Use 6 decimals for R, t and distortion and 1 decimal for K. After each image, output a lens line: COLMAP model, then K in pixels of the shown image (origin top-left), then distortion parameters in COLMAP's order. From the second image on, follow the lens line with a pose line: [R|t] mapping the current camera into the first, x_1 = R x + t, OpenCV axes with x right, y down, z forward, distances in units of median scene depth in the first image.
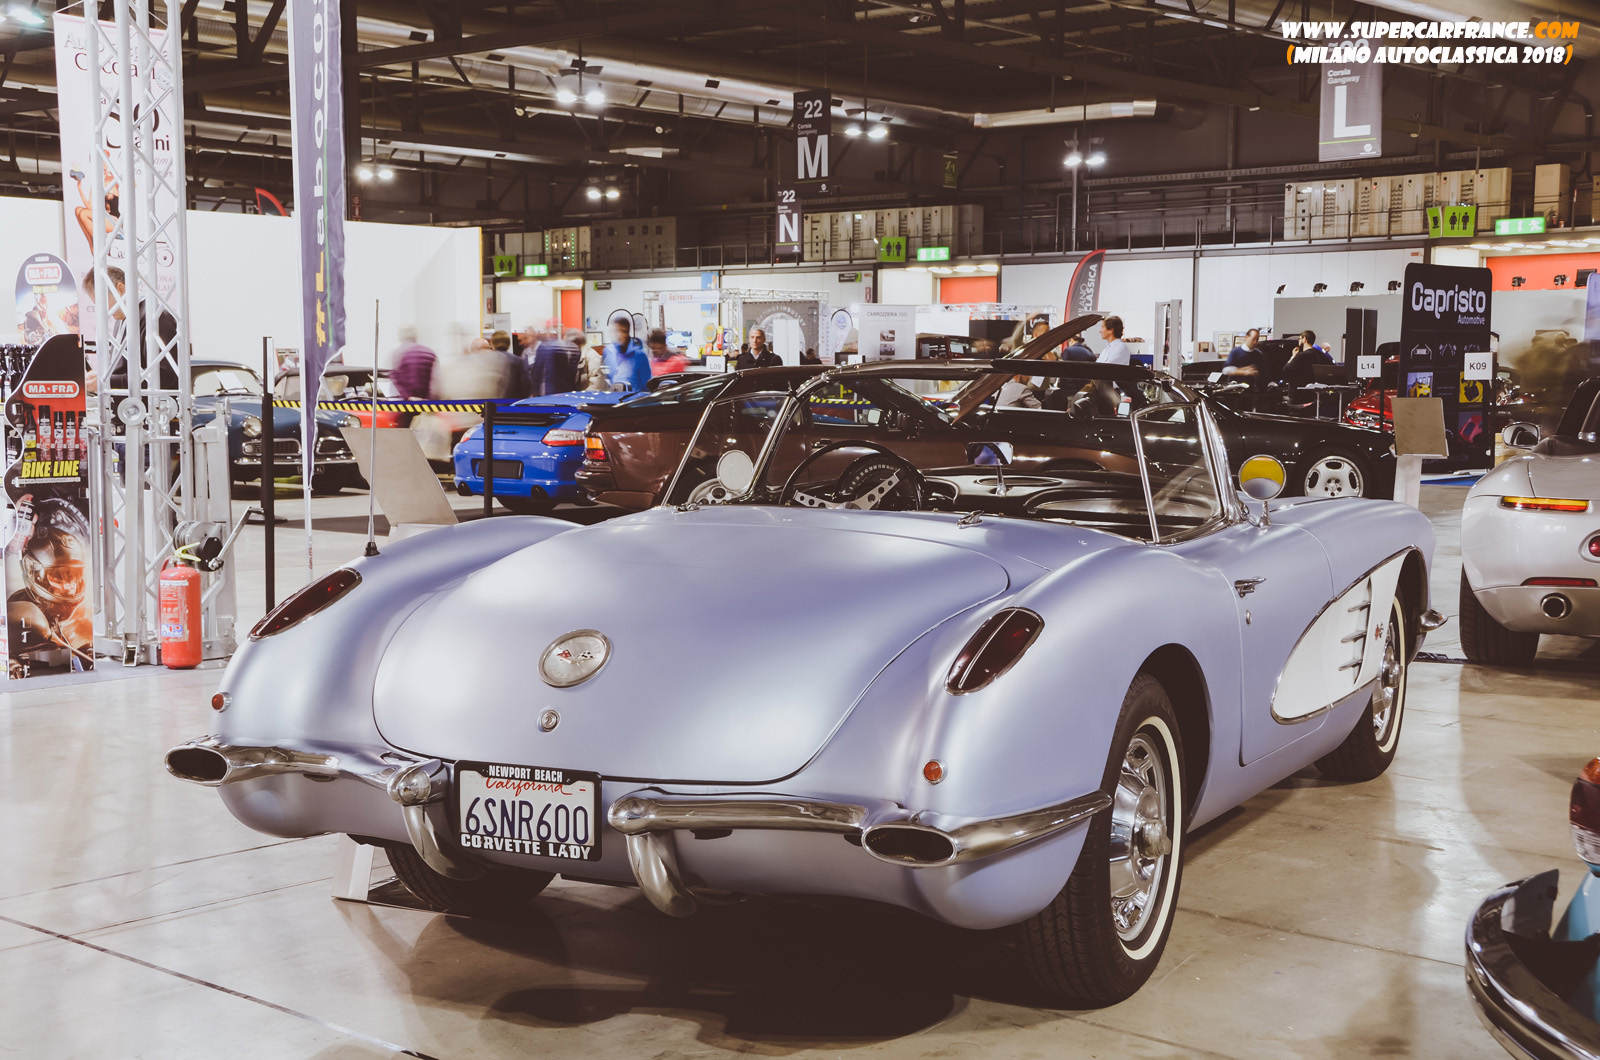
lens RADIAL K [[2077.0, 0, 799.1], [0, 2077.0, 527.6], [0, 0, 1]] dist [0.096767, 0.000000]
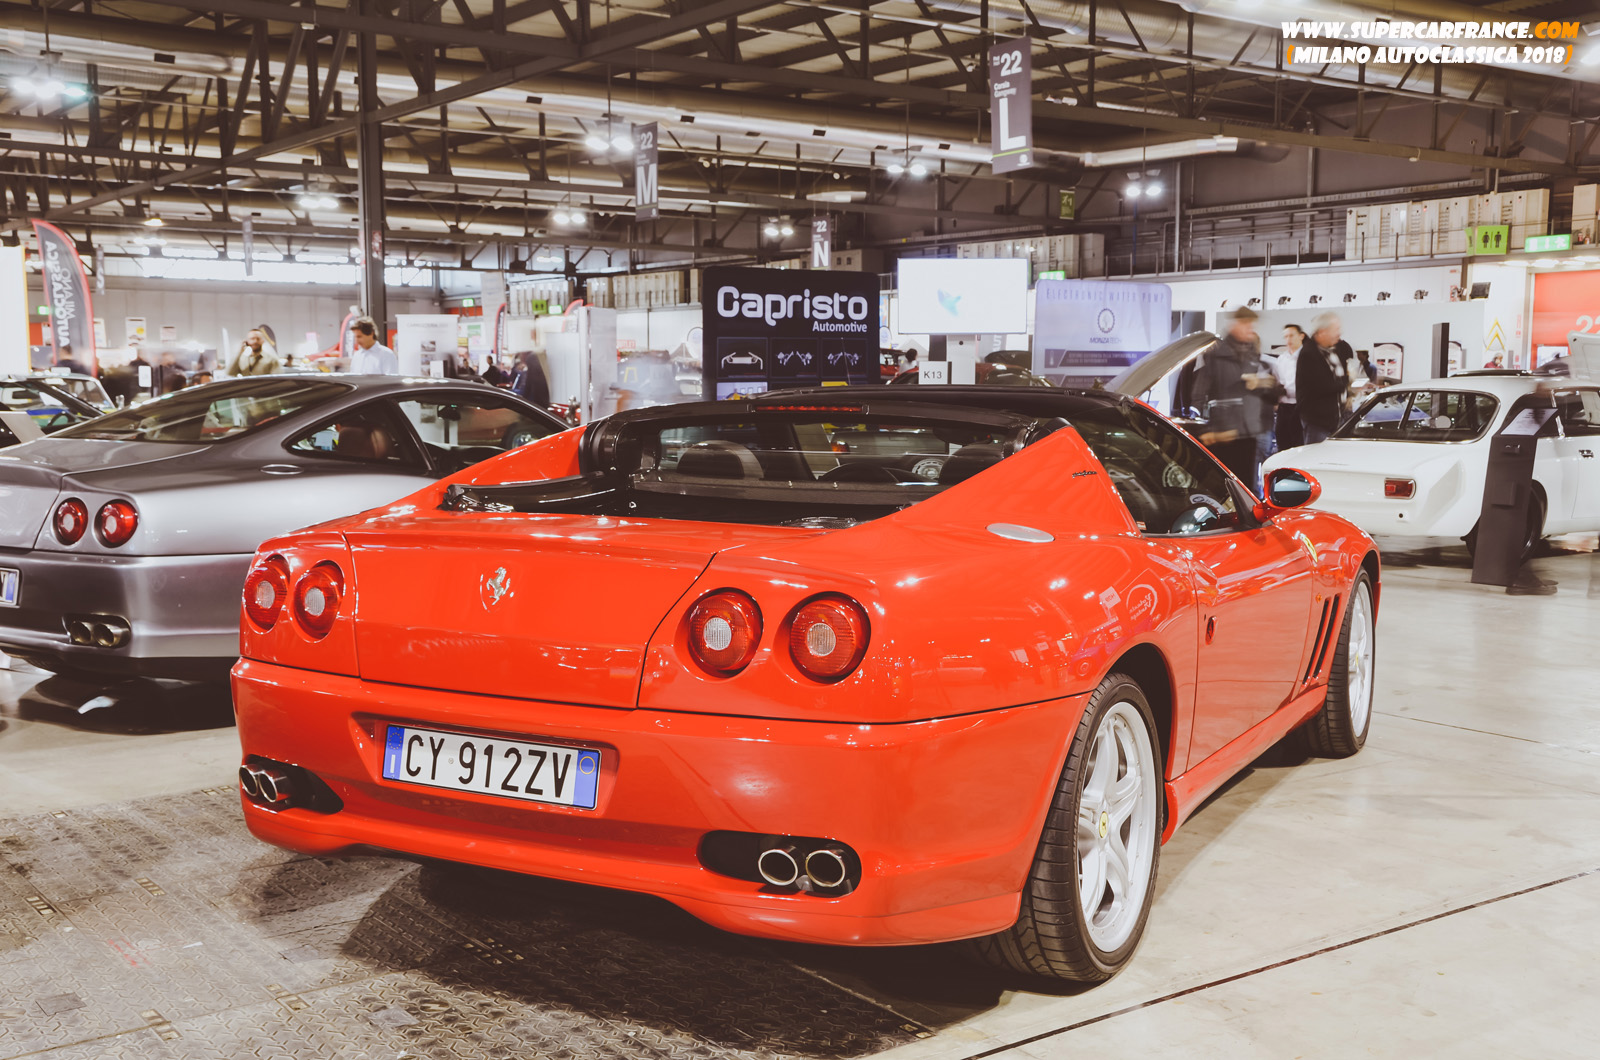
lens RADIAL K [[1684.3, 0, 800.0], [0, 1684.3, 538.3], [0, 0, 1]] dist [0.031499, 0.000000]
pose [[0.980009, 0.016386, -0.198279, 0.129916], [-0.012755, 0.999727, 0.019577, -0.005181], [0.198546, -0.016657, 0.979950, 0.071065]]
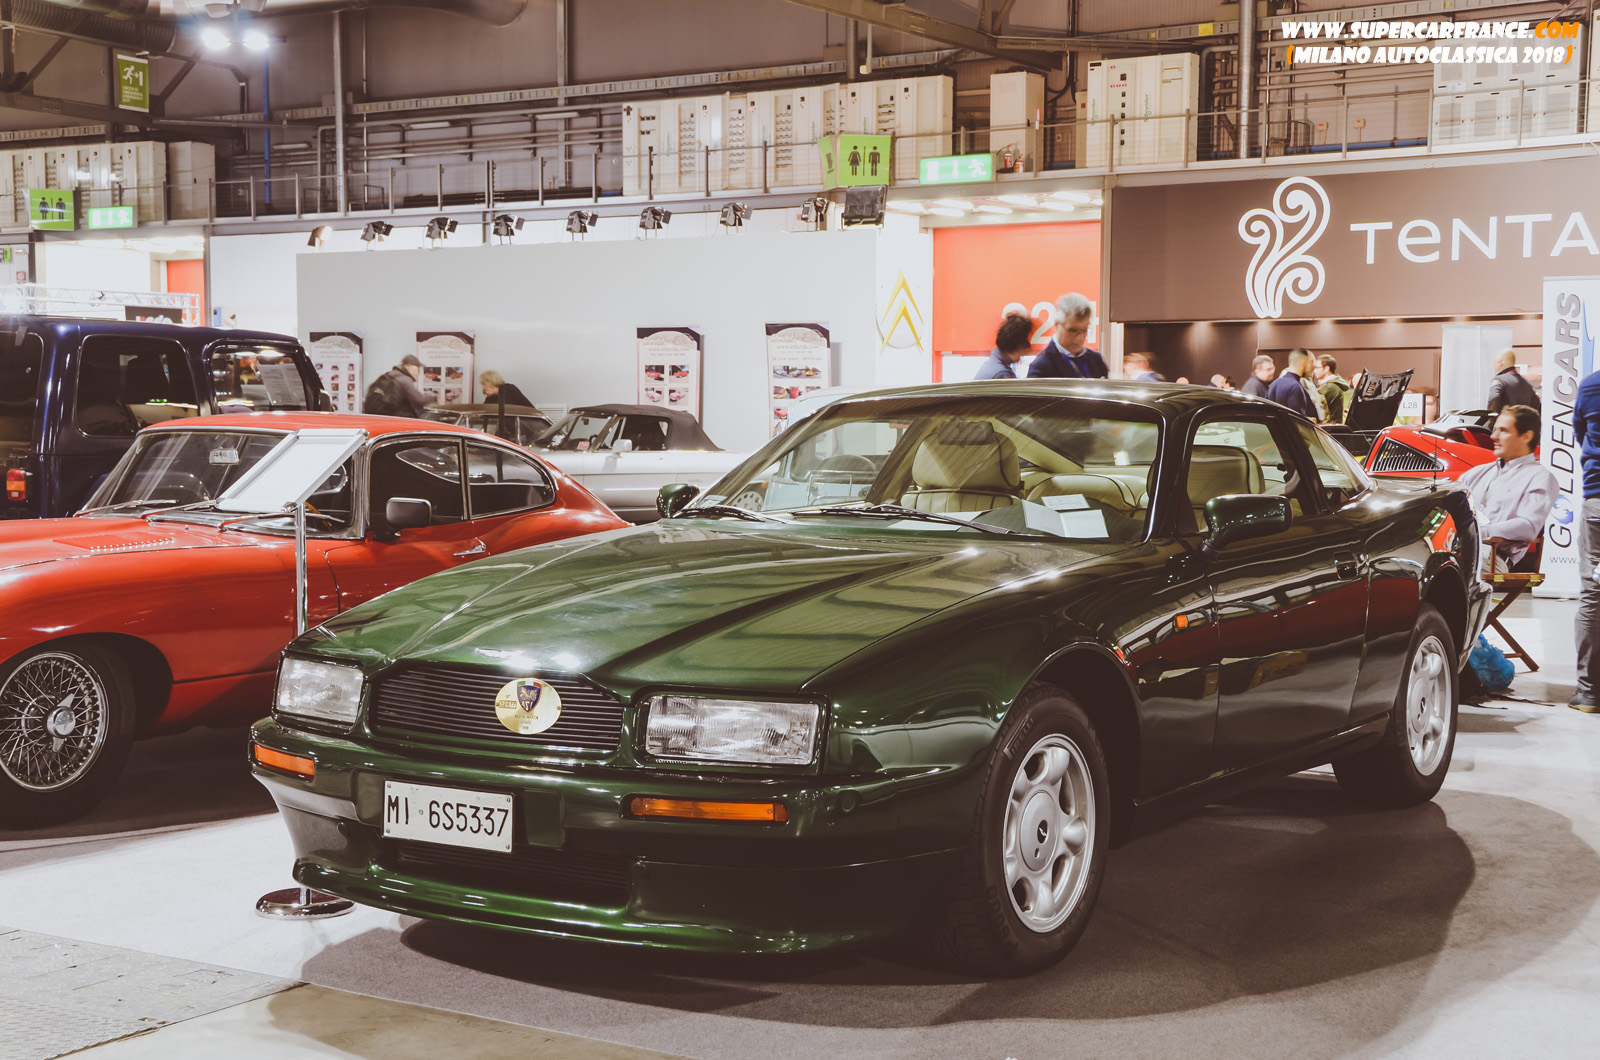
lens RADIAL K [[2333.7, 0, 794.5], [0, 2333.7, 541.9], [0, 0, 1]] dist [0.154342, 0.000000]
pose [[0.986917, -0.012374, 0.160752, 0.169848], [0.015064, 0.999766, -0.015521, -0.024480], [-0.160522, 0.017740, 0.986873, 0.314762]]
